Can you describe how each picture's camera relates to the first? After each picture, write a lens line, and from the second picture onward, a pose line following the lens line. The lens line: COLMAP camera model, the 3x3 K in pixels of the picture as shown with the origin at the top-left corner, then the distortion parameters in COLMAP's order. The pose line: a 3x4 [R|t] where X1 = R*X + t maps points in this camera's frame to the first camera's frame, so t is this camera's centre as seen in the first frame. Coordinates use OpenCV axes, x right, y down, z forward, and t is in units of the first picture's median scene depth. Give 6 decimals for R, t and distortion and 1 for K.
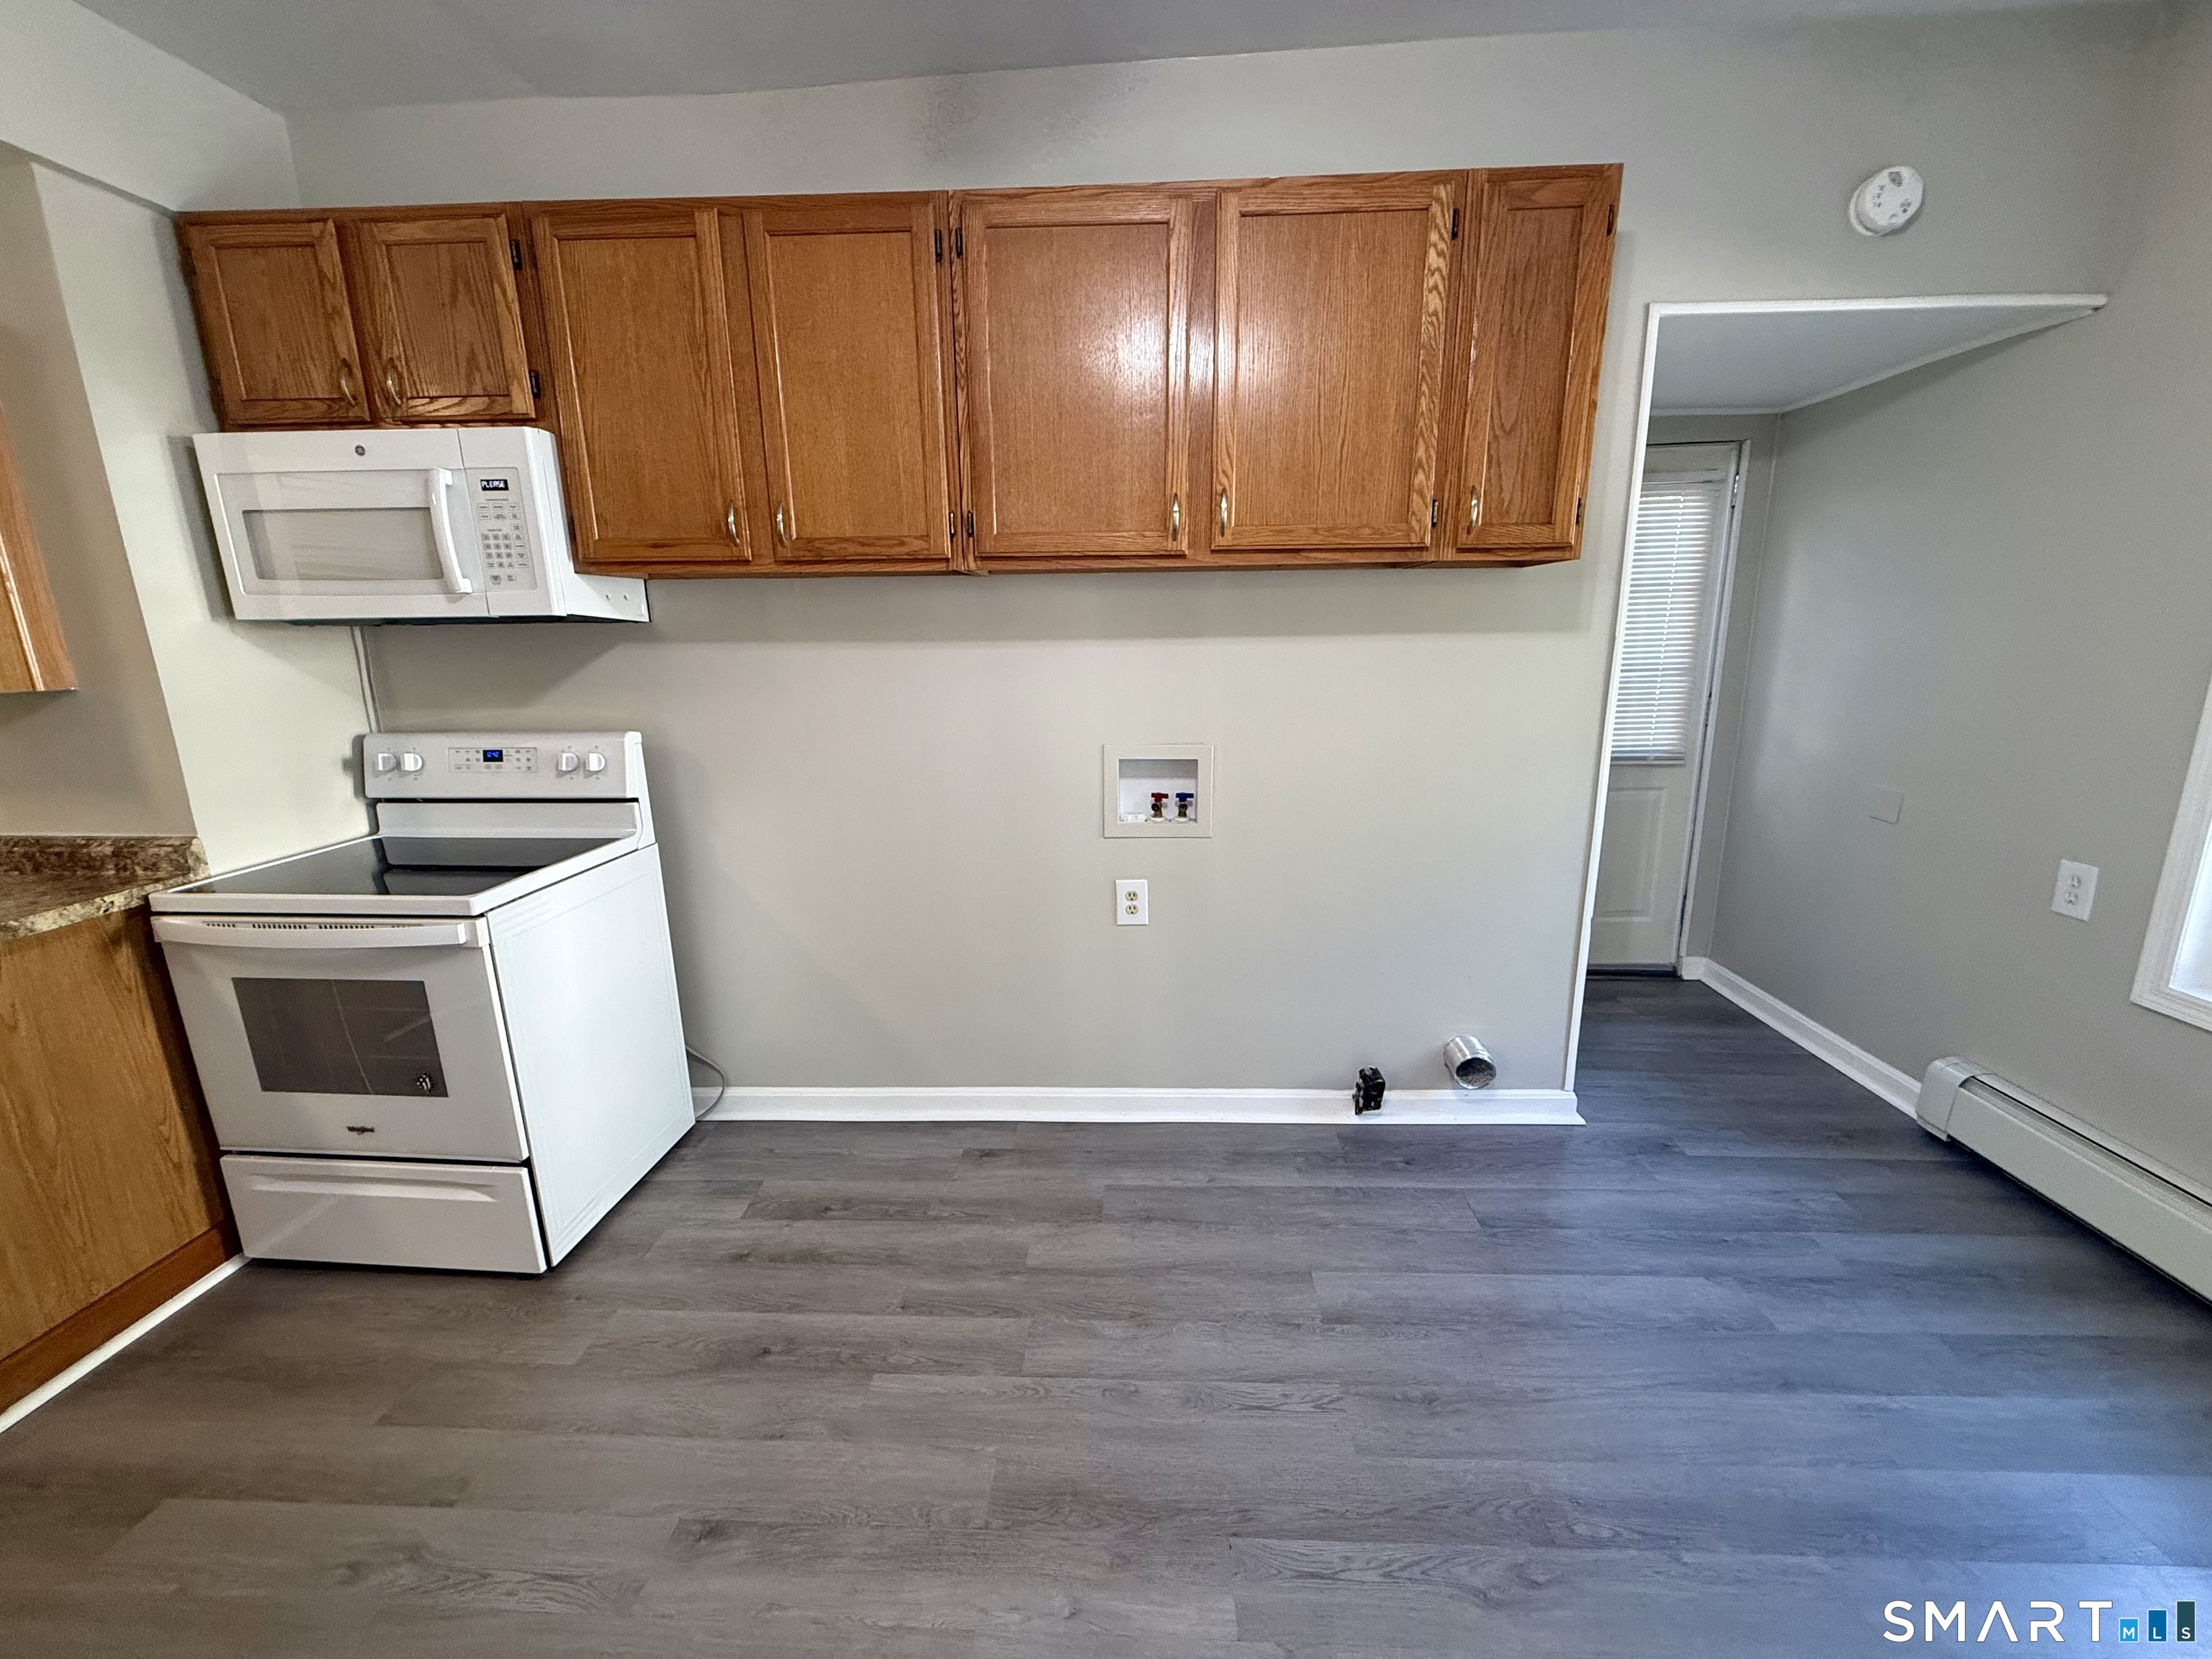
lens RADIAL K [[883.7, 0, 1106.0], [0, 883.7, 829.5], [0, 0, 1]] dist [0.002673, 0.000092]
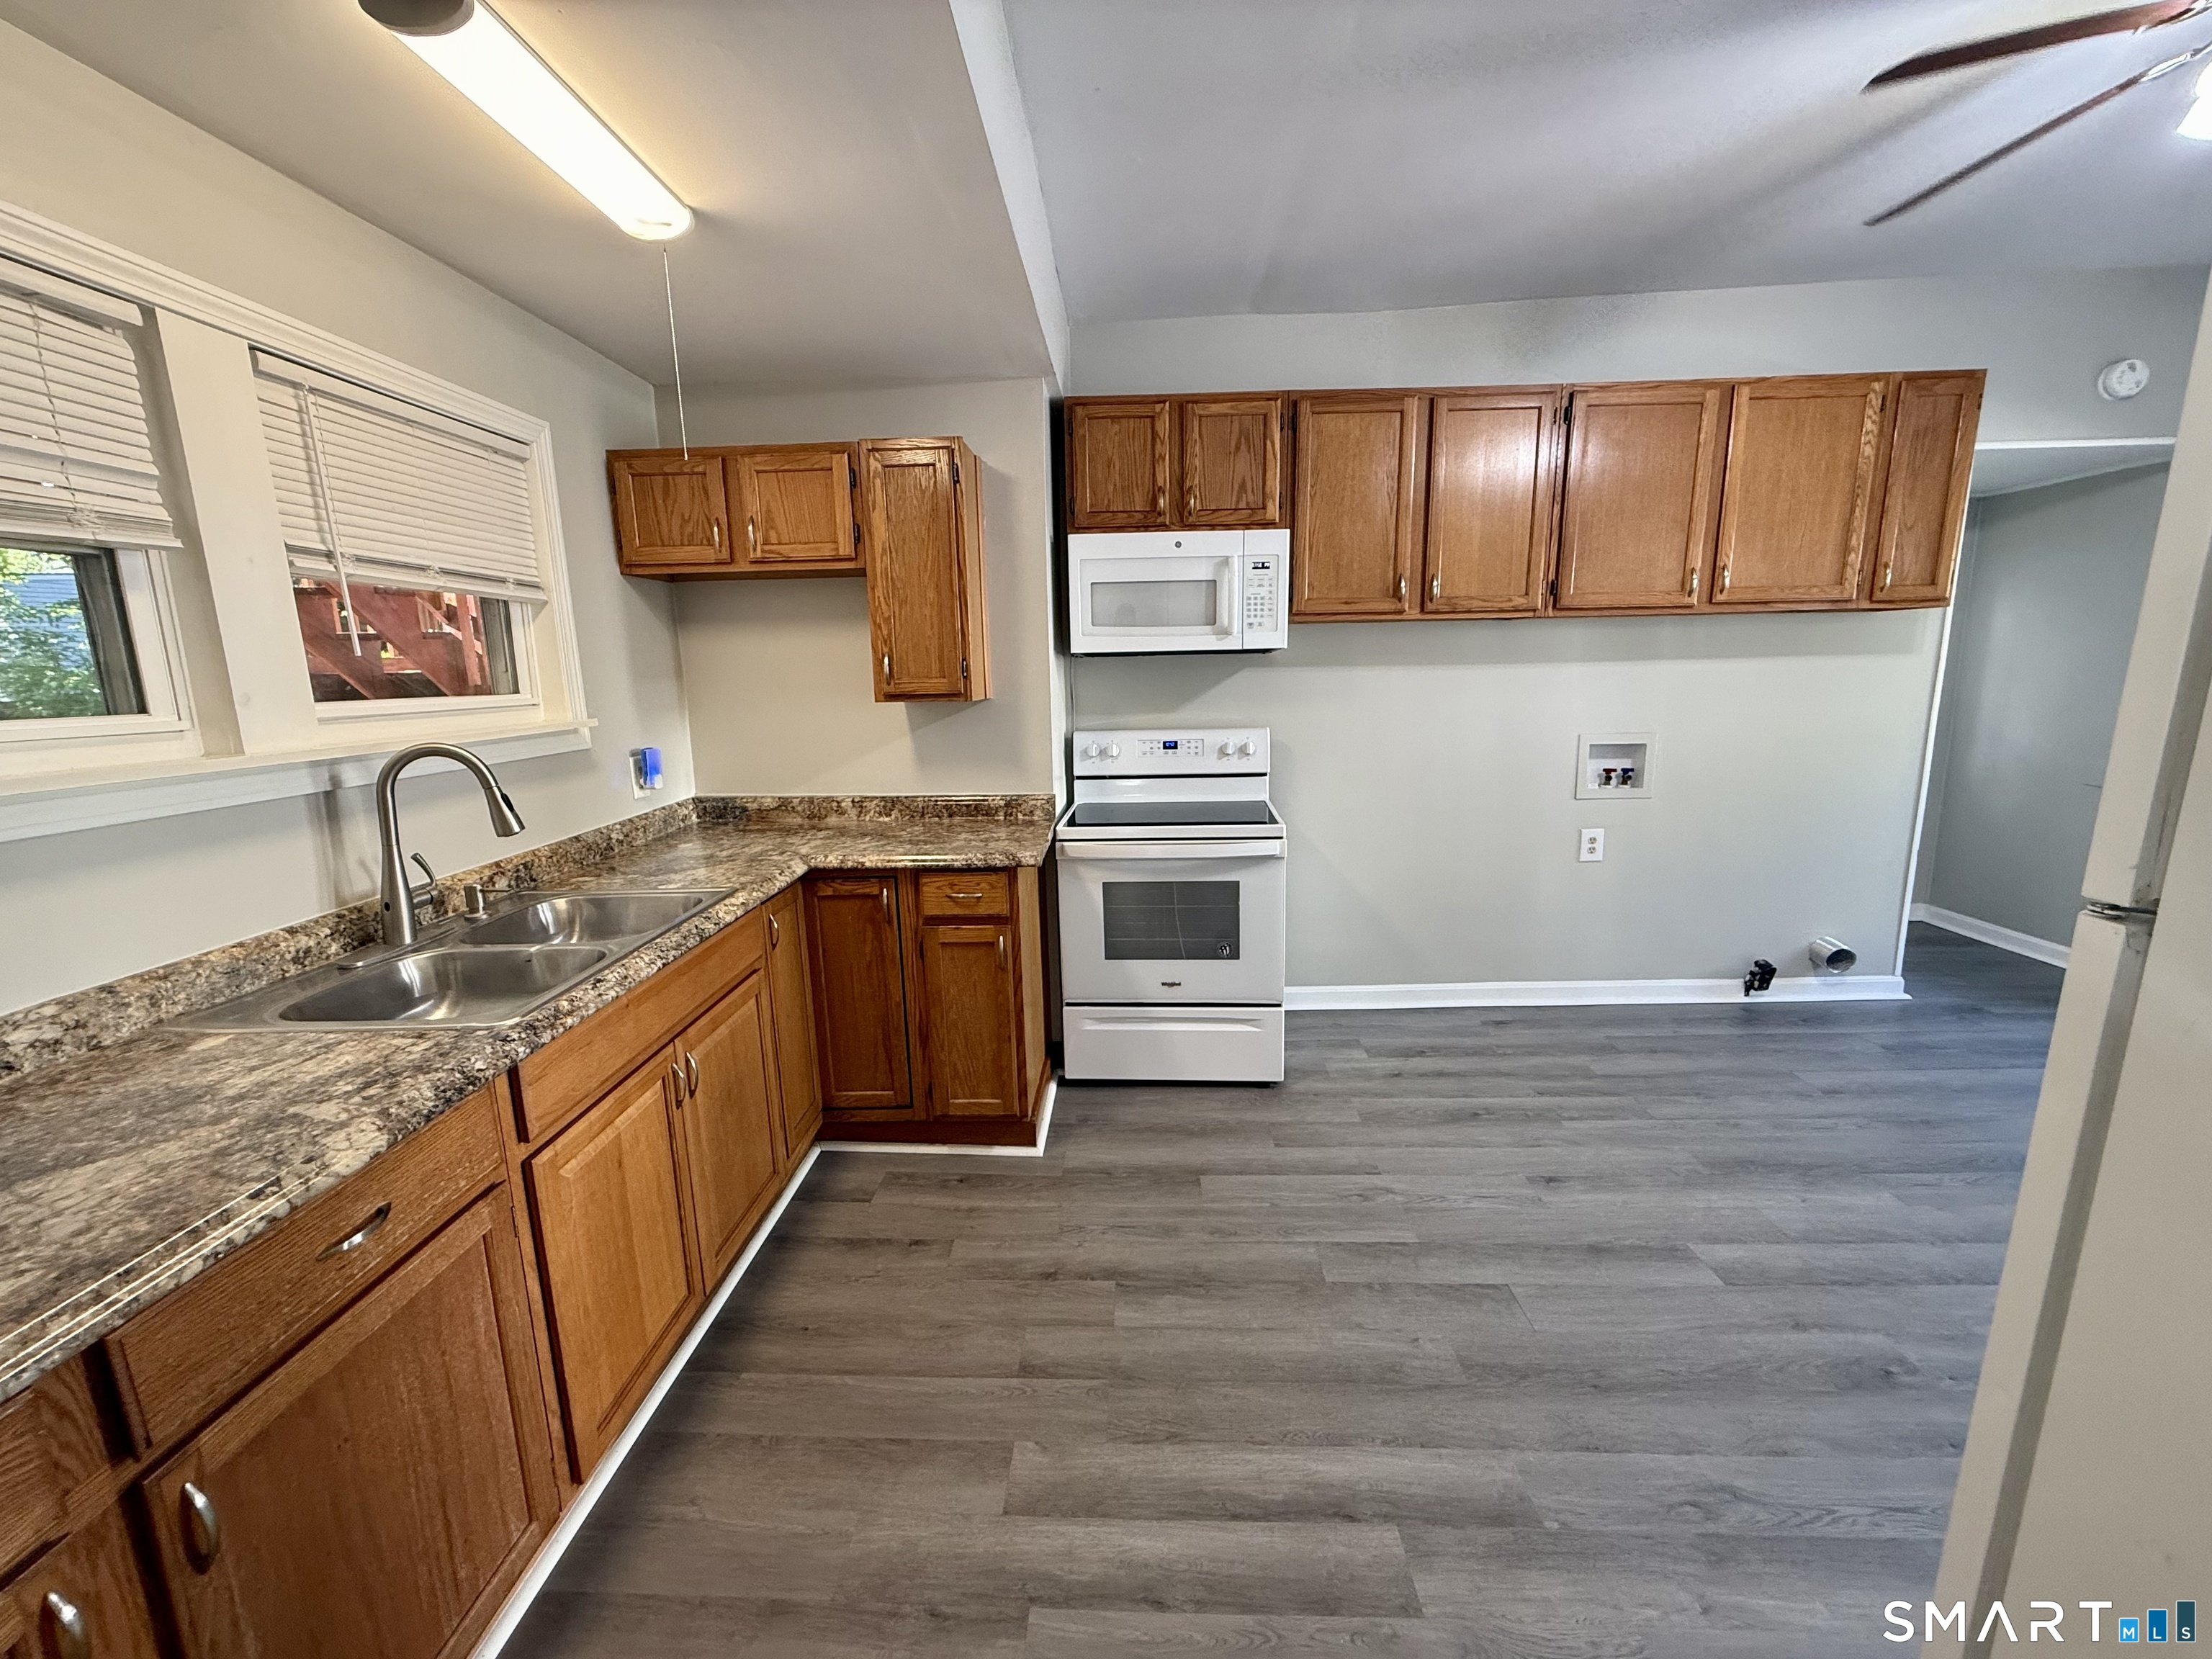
lens RADIAL K [[889.6, 0, 1106.0], [0, 889.6, 829.5], [0, 0, 1]] dist [0.006415, 0.000215]
pose [[0.999768, -0.010611, 0.018719, -0.971204], [0.011398, 0.999032, -0.042482, 0.135885], [-0.018250, 0.042685, 0.998922, -0.528793]]
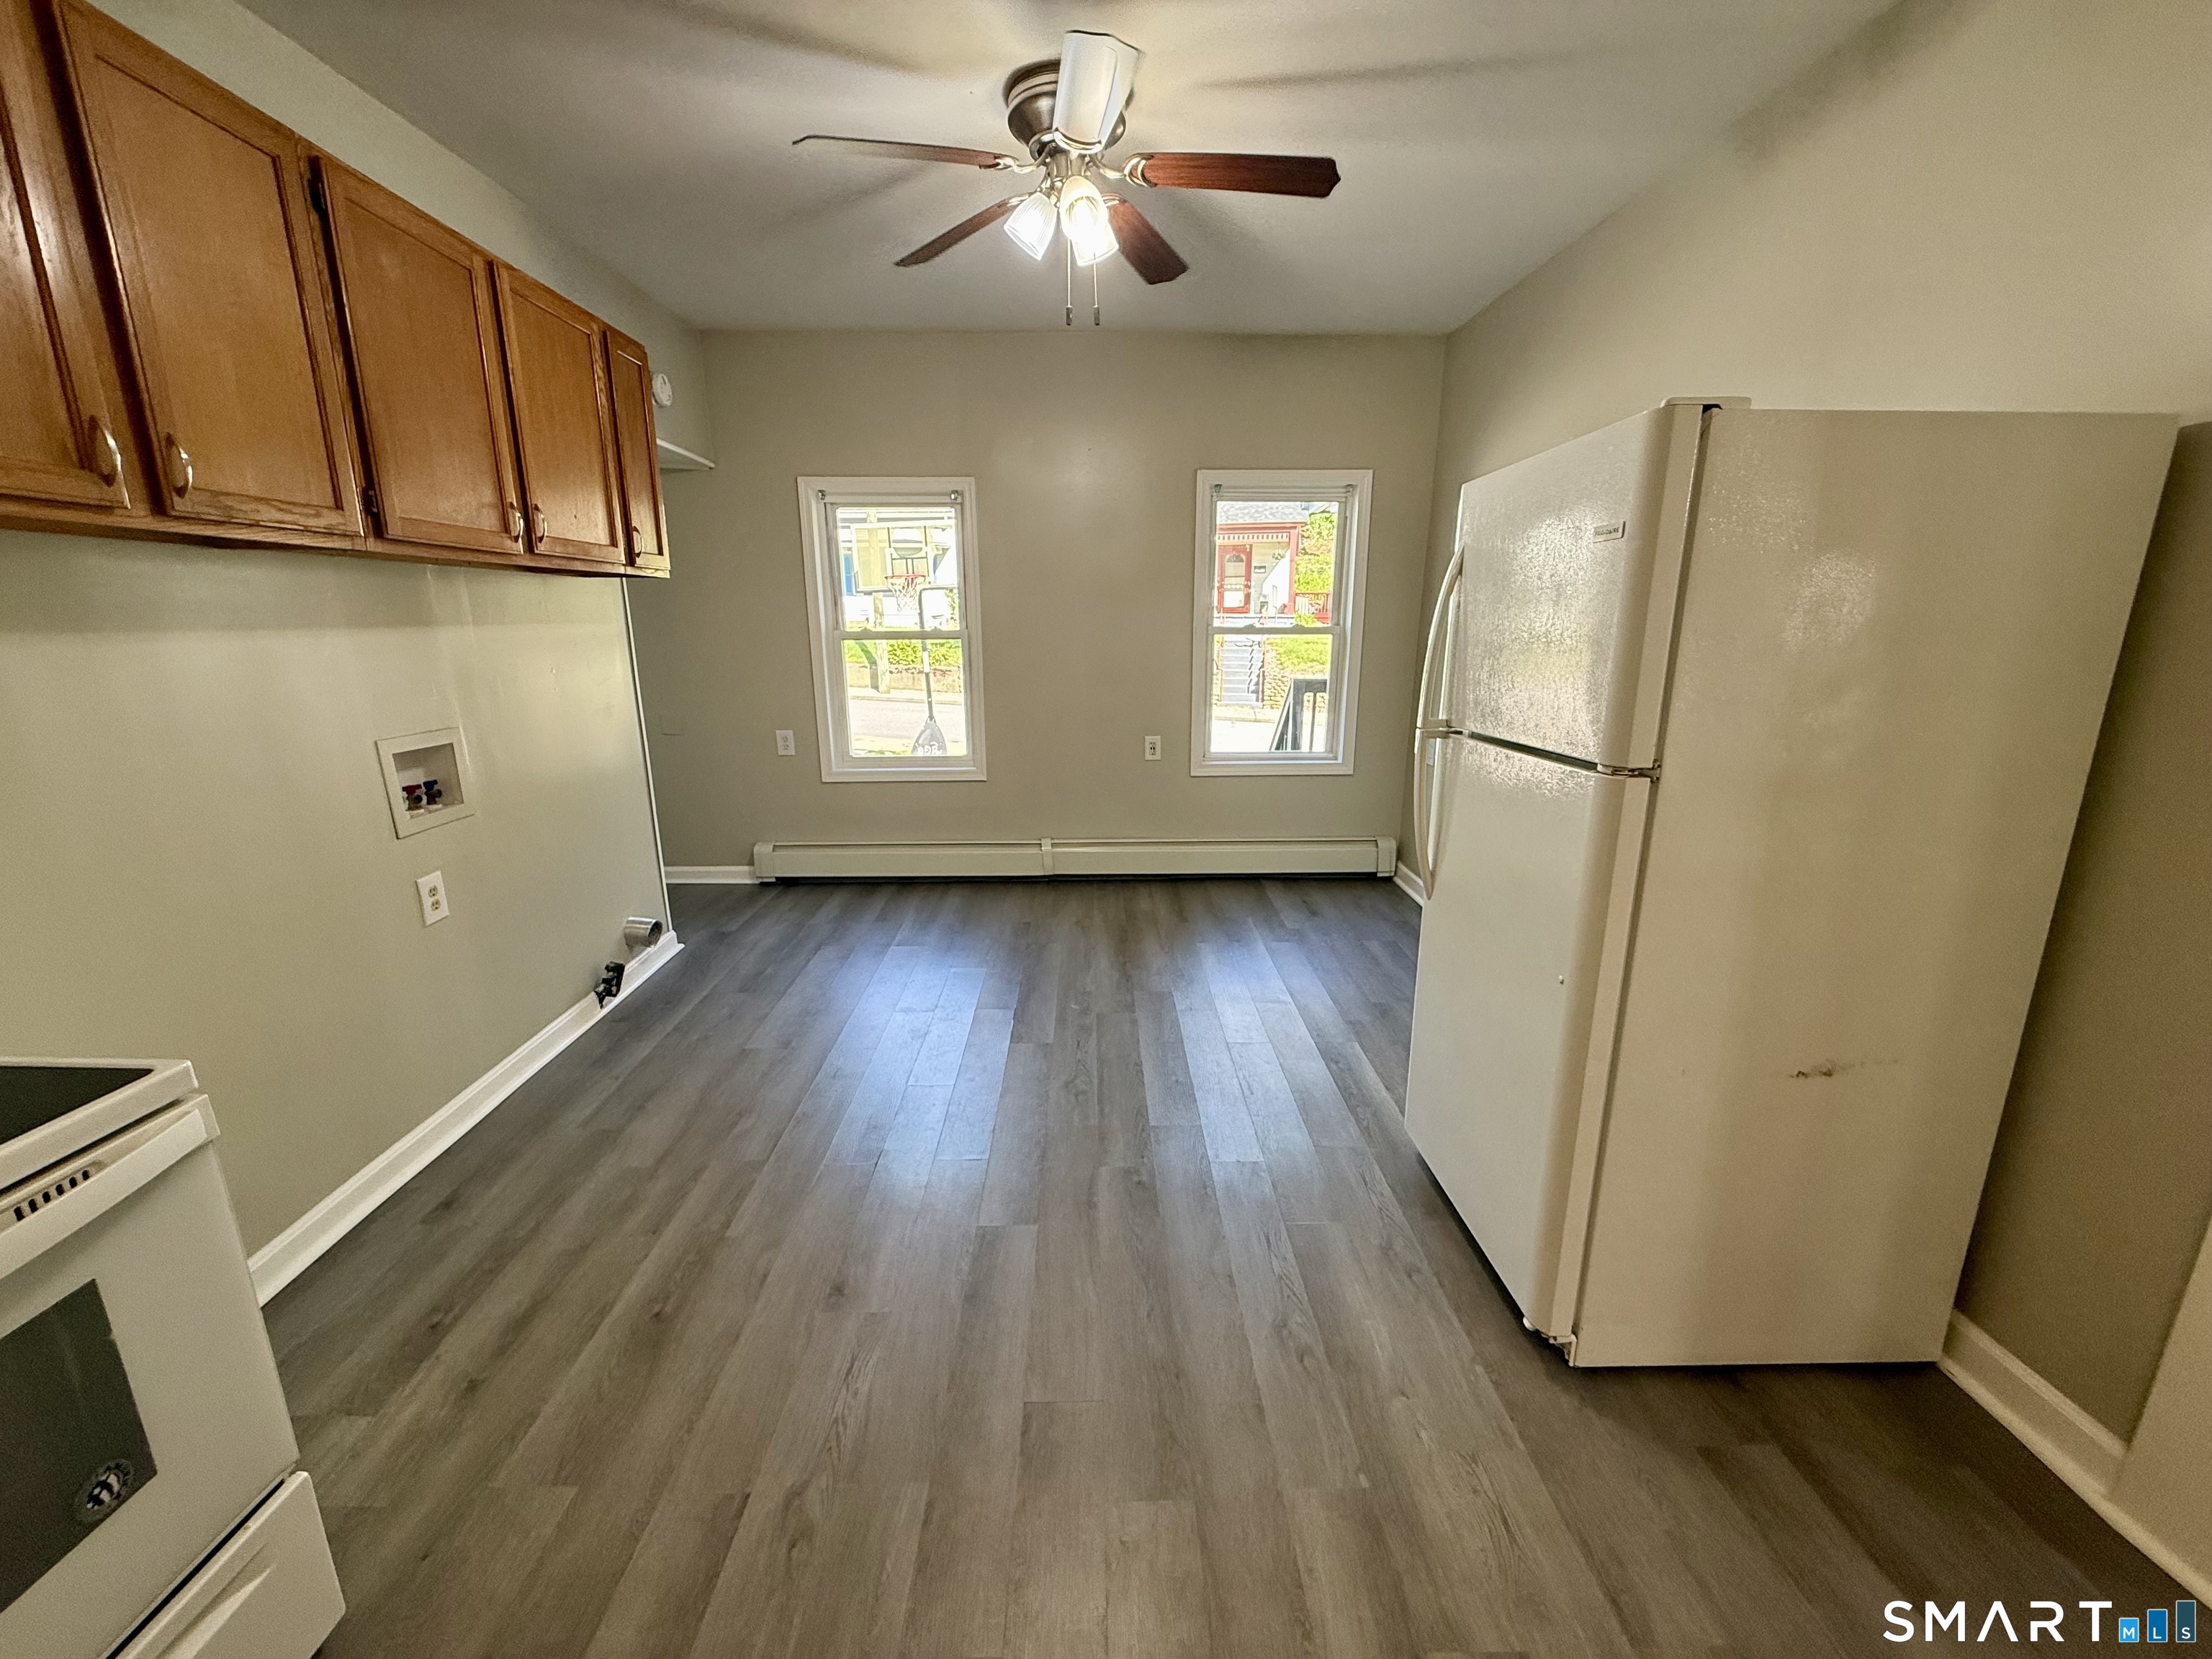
lens RADIAL K [[876.3, 0, 1106.0], [0, 876.3, 829.5], [0, 0, 1]] dist [0.000101, -0.000407]
pose [[-0.074488, -0.223115, 0.971942, -1.180409], [0.221830, 0.946522, 0.234281, -0.063800], [-0.972236, 0.233057, -0.021011, 0.347314]]
